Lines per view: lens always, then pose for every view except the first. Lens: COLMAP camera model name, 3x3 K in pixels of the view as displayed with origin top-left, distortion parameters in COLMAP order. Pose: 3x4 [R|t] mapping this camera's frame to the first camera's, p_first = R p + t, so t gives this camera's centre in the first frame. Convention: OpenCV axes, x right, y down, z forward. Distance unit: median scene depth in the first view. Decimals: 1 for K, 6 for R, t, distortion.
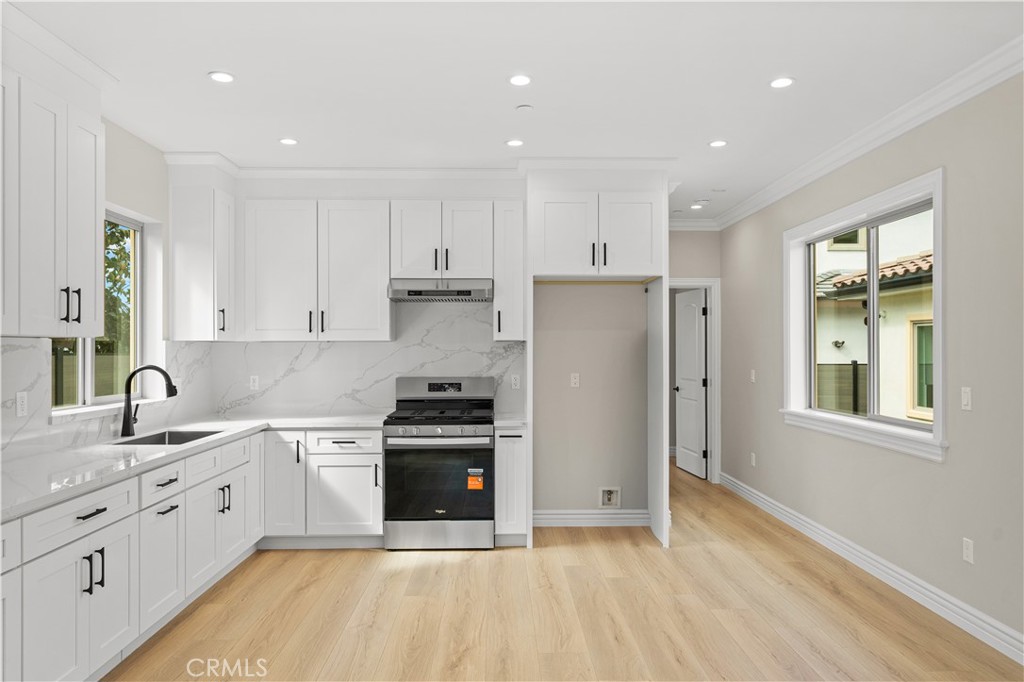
lens RADIAL K [[689.8, 0, 512.0], [0, 689.8, 341.0], [0, 0, 1]] dist [0.006004, 0.001353]
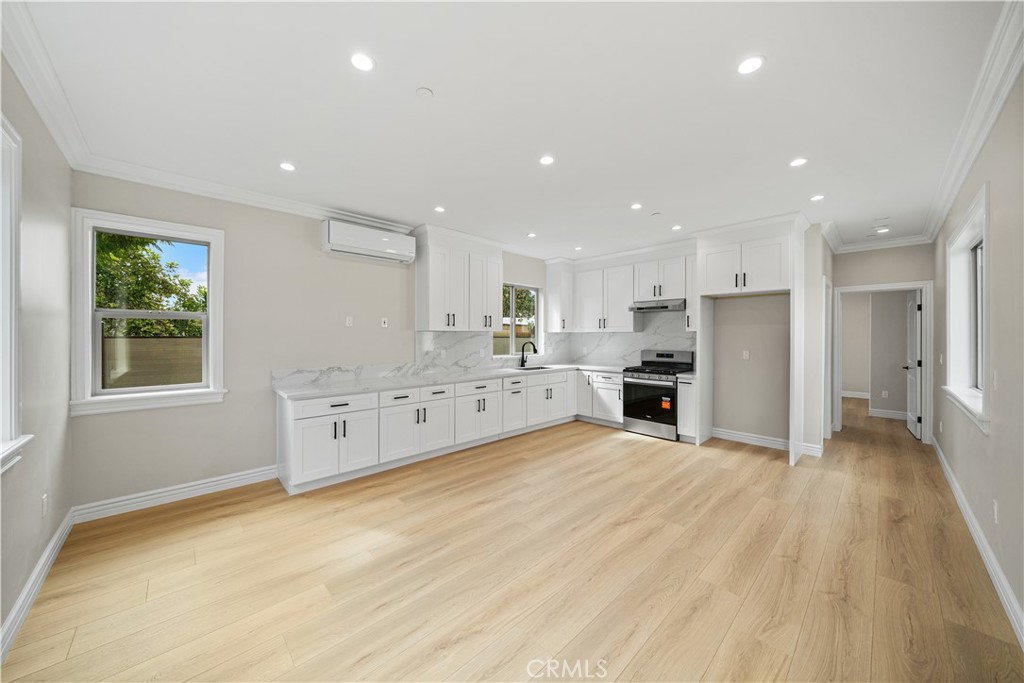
lens RADIAL K [[356.6, 0, 510.8], [0, 356.6, 336.0], [0, 0, 1]] dist [0.000074, -0.000030]
pose [[0.673698, 0.003897, -0.738996, 0.394117], [0.004596, 0.999945, 0.009463, -0.000400], [0.738992, -0.009772, 0.673643, 0.001906]]
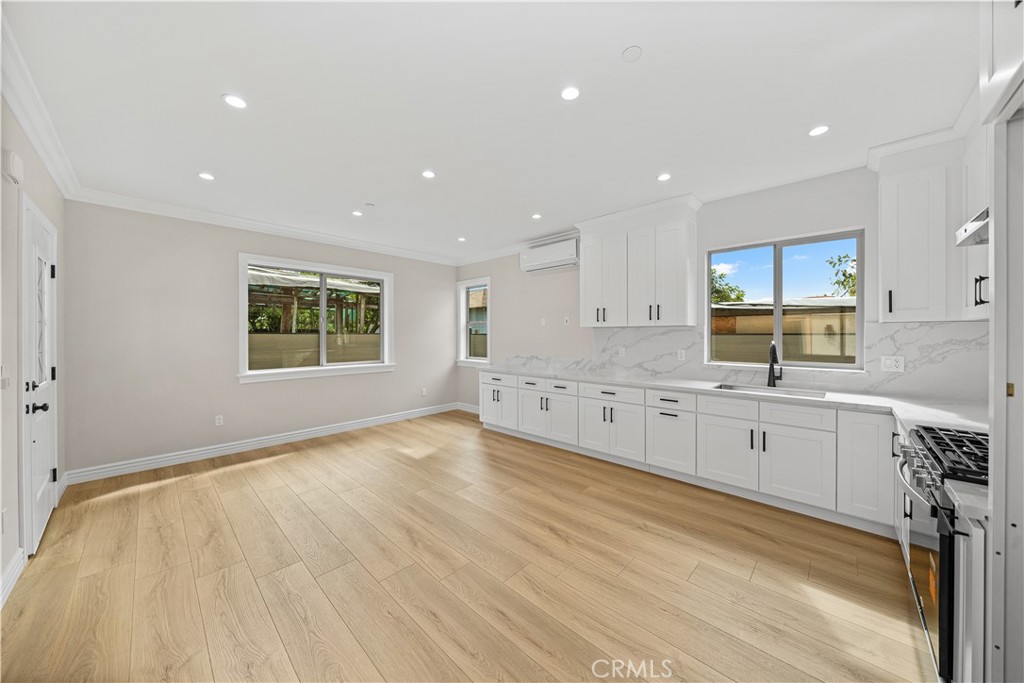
lens RADIAL K [[356.6, 0, 510.8], [0, 356.6, 336.0], [0, 0, 1]] dist [0.000074, -0.000030]
pose [[-0.708541, 0.007417, -0.705631, 0.358465], [0.010880, 0.999941, -0.000415, 0.014150], [0.705586, -0.007972, -0.708580, 0.969907]]
